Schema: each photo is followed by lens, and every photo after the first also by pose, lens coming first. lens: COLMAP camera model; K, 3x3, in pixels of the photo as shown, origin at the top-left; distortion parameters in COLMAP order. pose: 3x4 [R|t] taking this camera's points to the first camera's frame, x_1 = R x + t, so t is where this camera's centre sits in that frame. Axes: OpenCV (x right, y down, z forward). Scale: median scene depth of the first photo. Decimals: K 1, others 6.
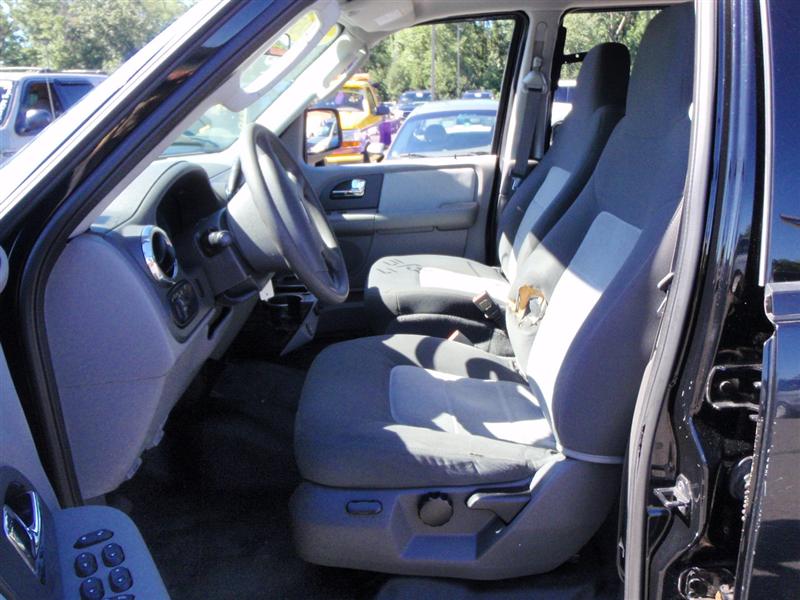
lens RADIAL K [[686.2, 0, 399.5], [0, 686.2, 300.4], [0, 0, 1]] dist [-0.015078, 0.002367]
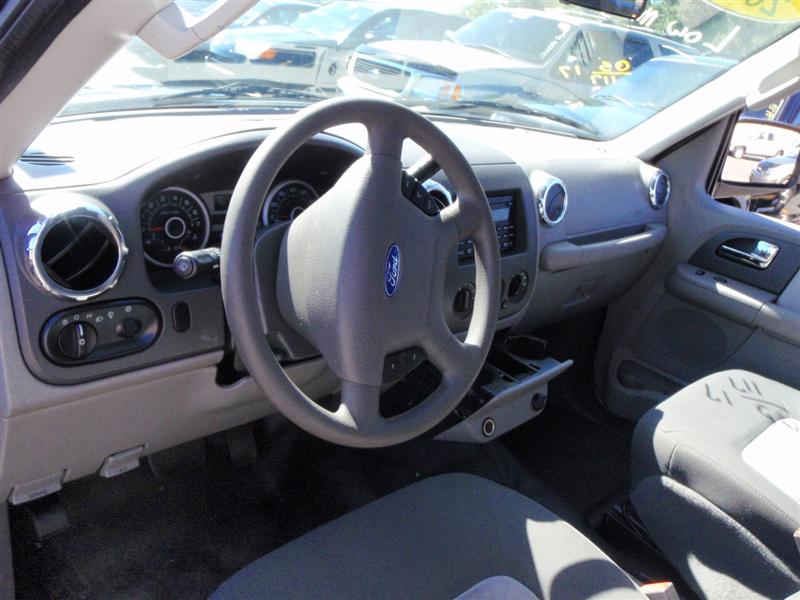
lens RADIAL K [[686.2, 0, 403.1], [0, 686.2, 299.8], [0, 0, 1]] dist [-0.015078, 0.002367]
pose [[0.684843, 0.418552, -0.596494, 0.014853], [-0.395635, 0.900997, 0.177983, -0.014571], [0.611934, 0.114103, 0.782635, 0.040276]]
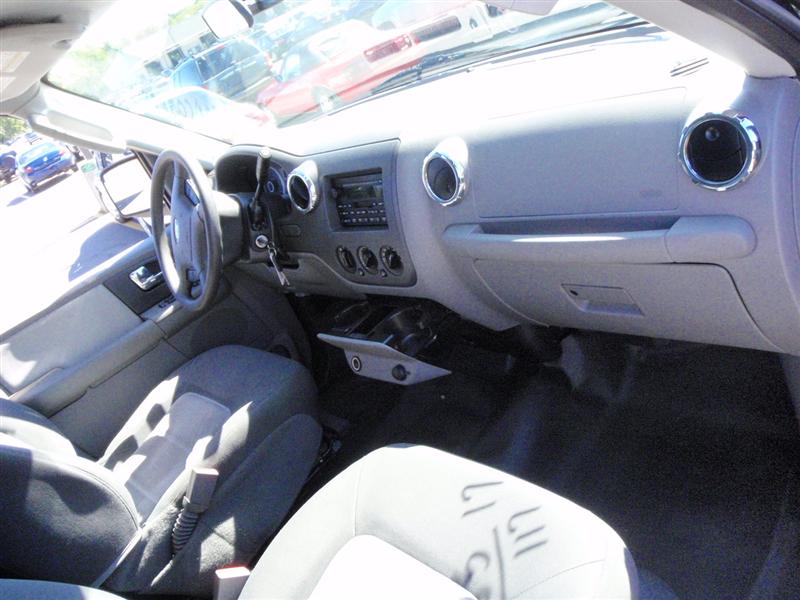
lens RADIAL K [[686.2, 0, 402.7], [0, 686.2, 302.2], [0, 0, 1]] dist [-0.015078, 0.002367]
pose [[-0.642311, 0.591553, -0.487341, 0.017570], [0.209296, 0.747056, 0.630954, -0.049093], [0.737314, 0.303270, -0.603652, 0.144138]]
